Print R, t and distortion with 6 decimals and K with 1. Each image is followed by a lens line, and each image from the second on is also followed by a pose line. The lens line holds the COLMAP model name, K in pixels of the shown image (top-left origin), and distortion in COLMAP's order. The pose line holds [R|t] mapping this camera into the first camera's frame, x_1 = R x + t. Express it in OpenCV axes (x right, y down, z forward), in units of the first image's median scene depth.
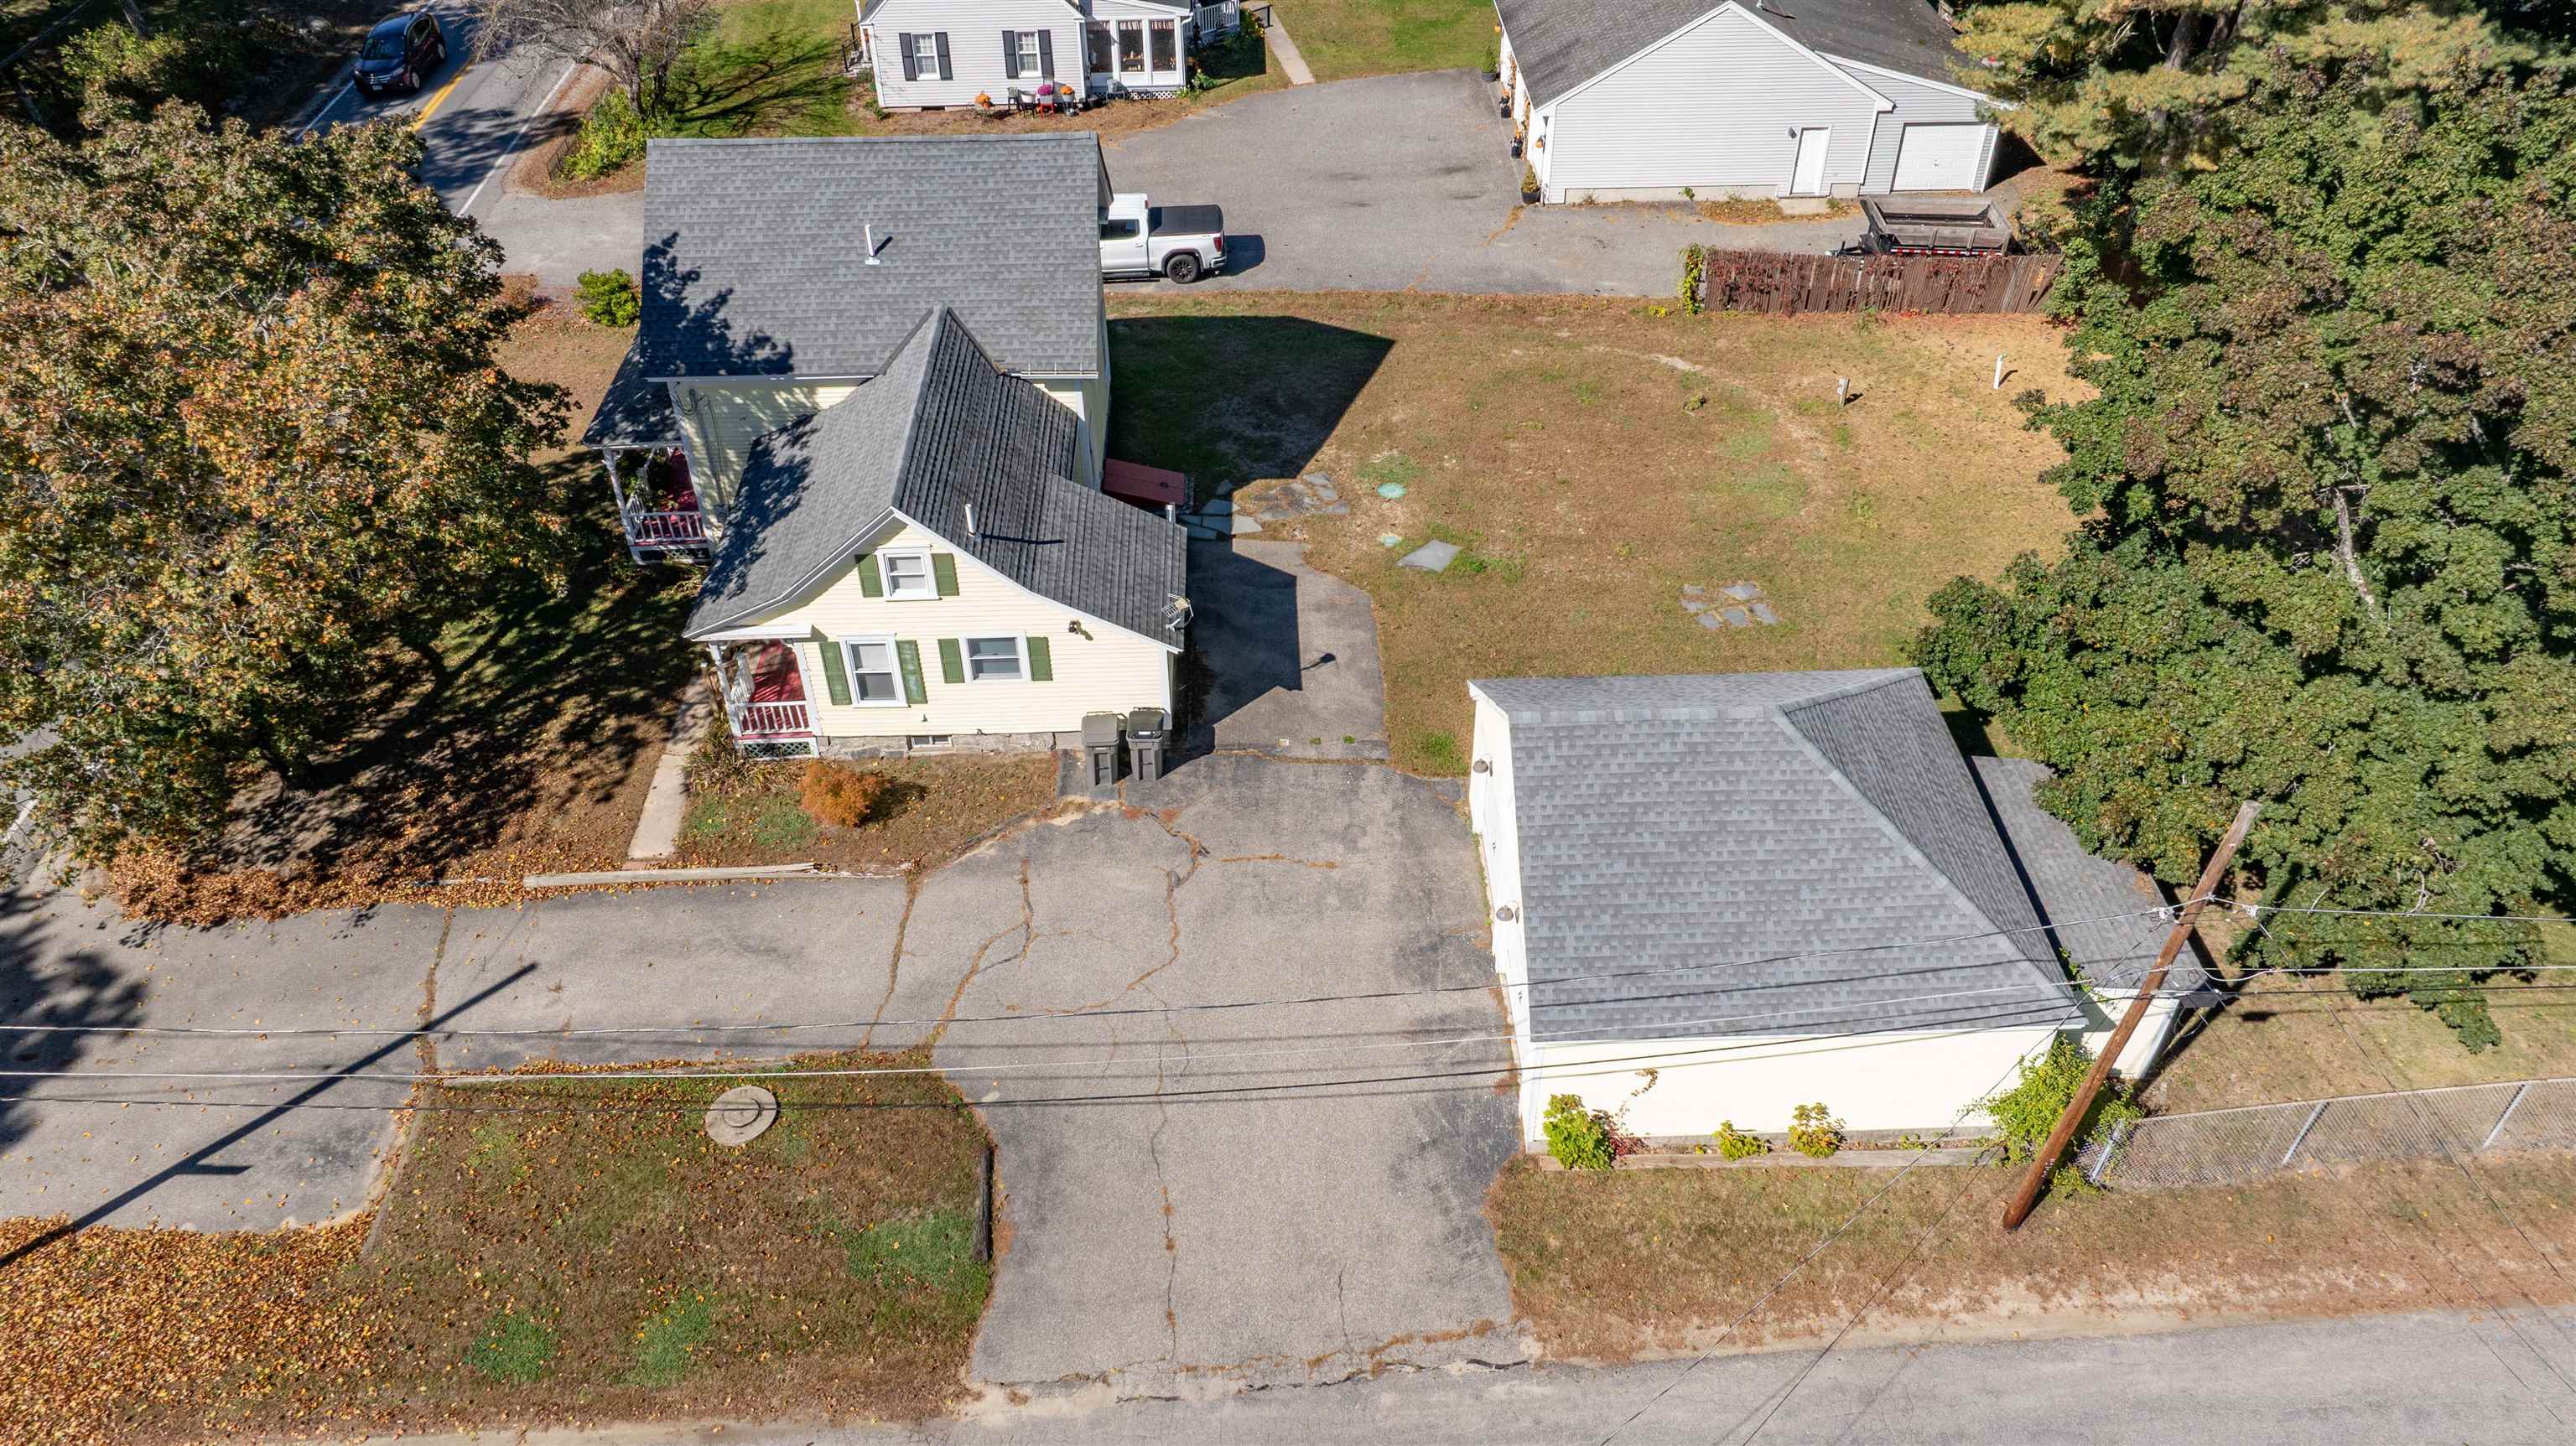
lens RADIAL K [[1812.6, 0, 1301.5], [0, 1812.6, 705.9], [0, 0, 1]] dist [-0.018485, -0.006714]
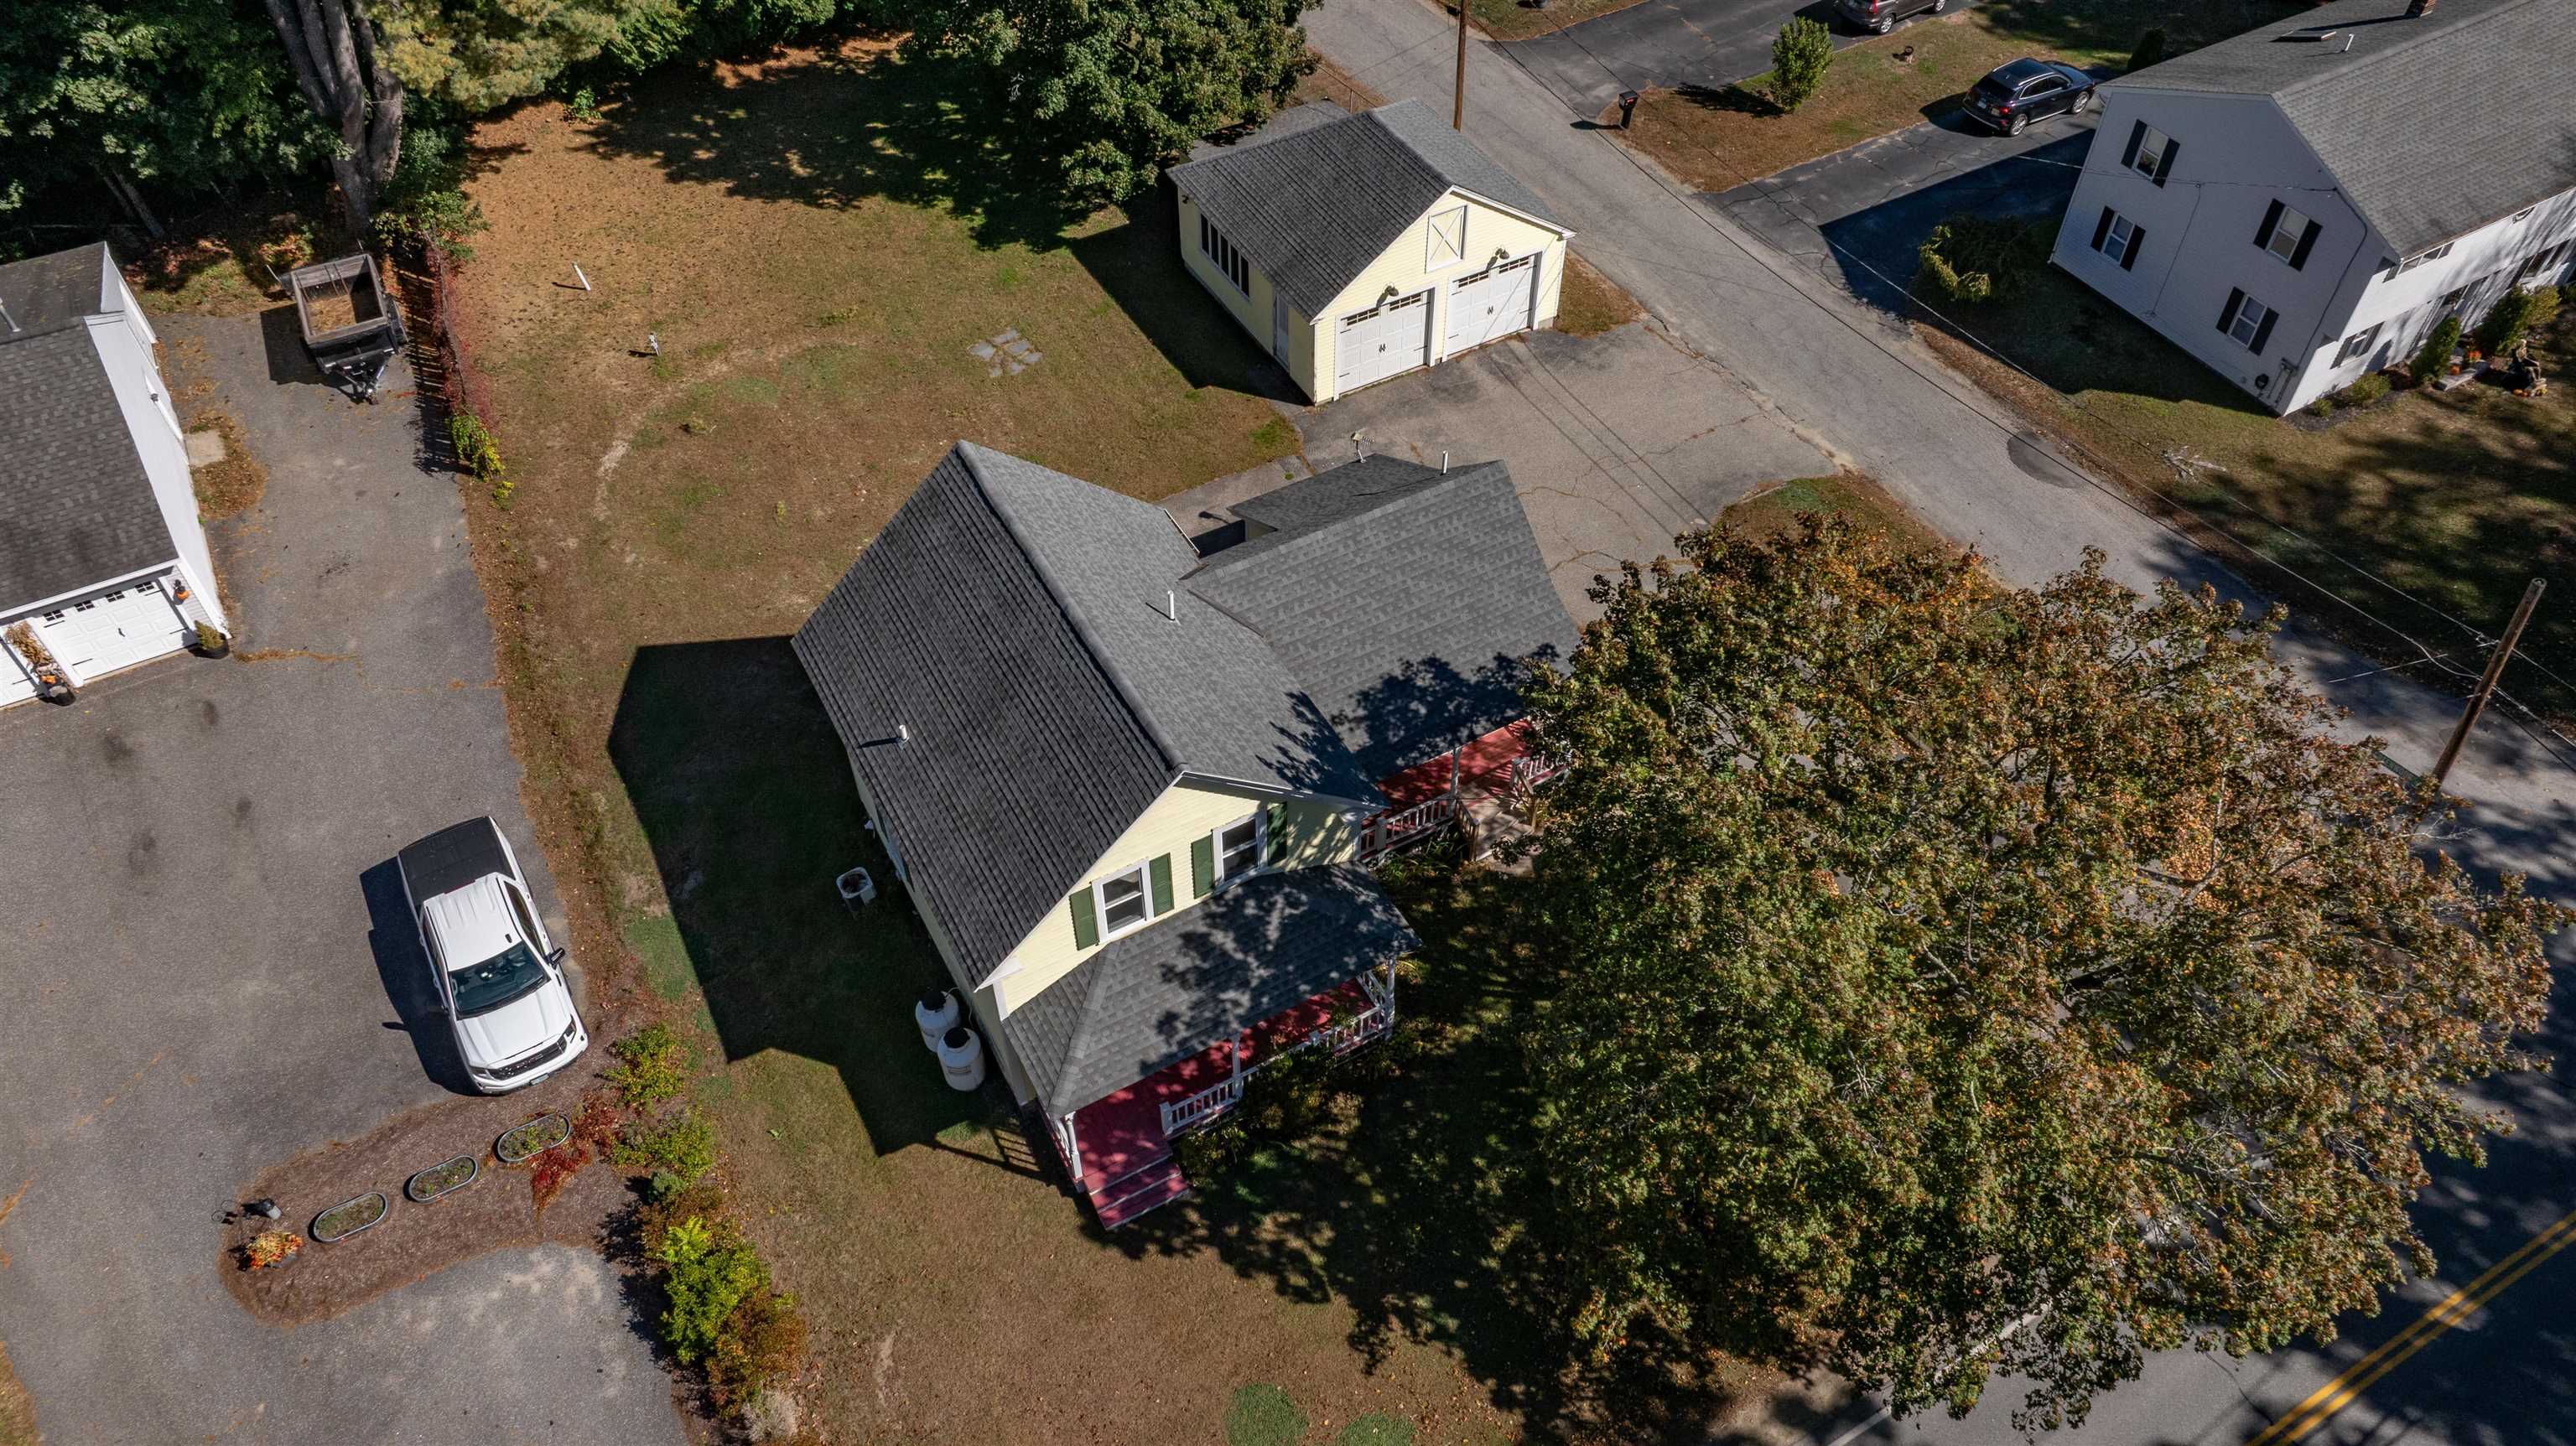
lens RADIAL K [[1812.6, 0, 1301.5], [0, 1812.6, 705.9], [0, 0, 1]] dist [-0.018485, -0.006714]
pose [[-0.460451, -0.651650, 0.602775, -0.845692], [0.571277, 0.302203, 0.763096, -0.894071], [-0.679432, 0.695720, 0.233123, 0.791570]]
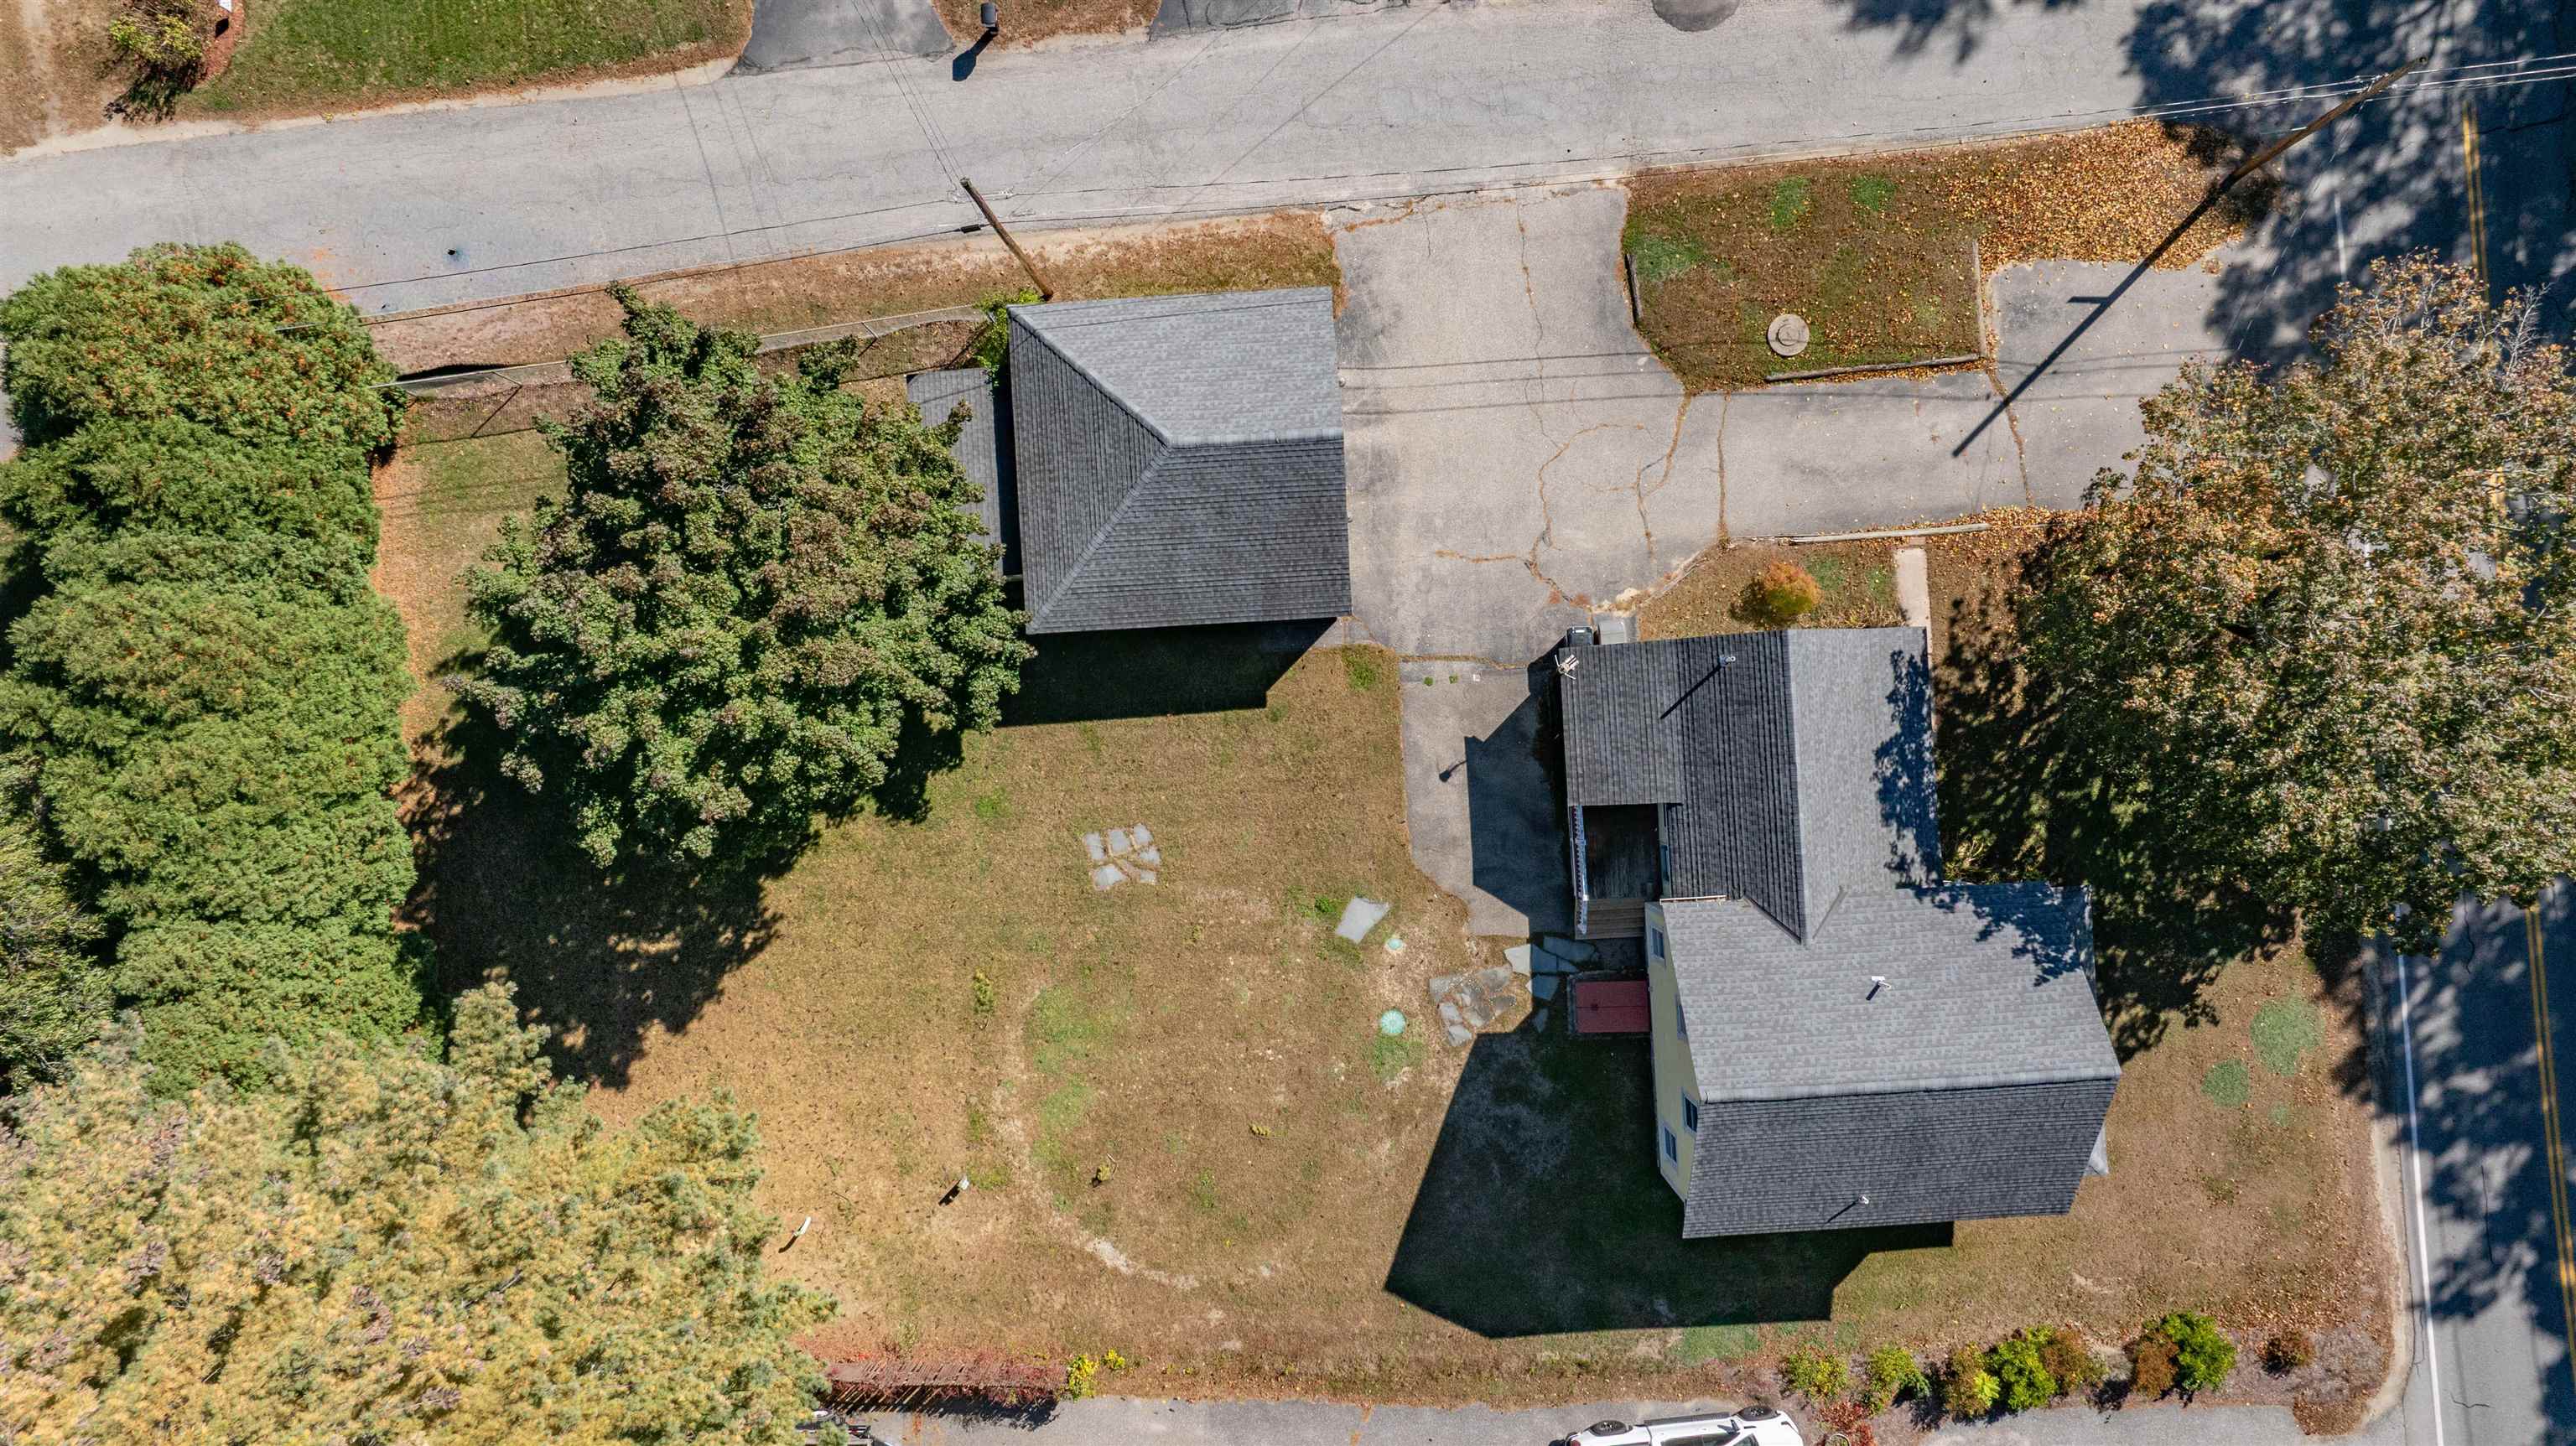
lens RADIAL K [[1812.6, 0, 1301.5], [0, 1812.6, 705.9], [0, 0, 1]] dist [-0.018485, -0.006714]
pose [[-0.999683, 0.024658, 0.005091, 0.112750], [-0.011646, -0.632138, 0.774769, -1.021326], [0.022322, 0.774464, 0.632224, 0.152711]]
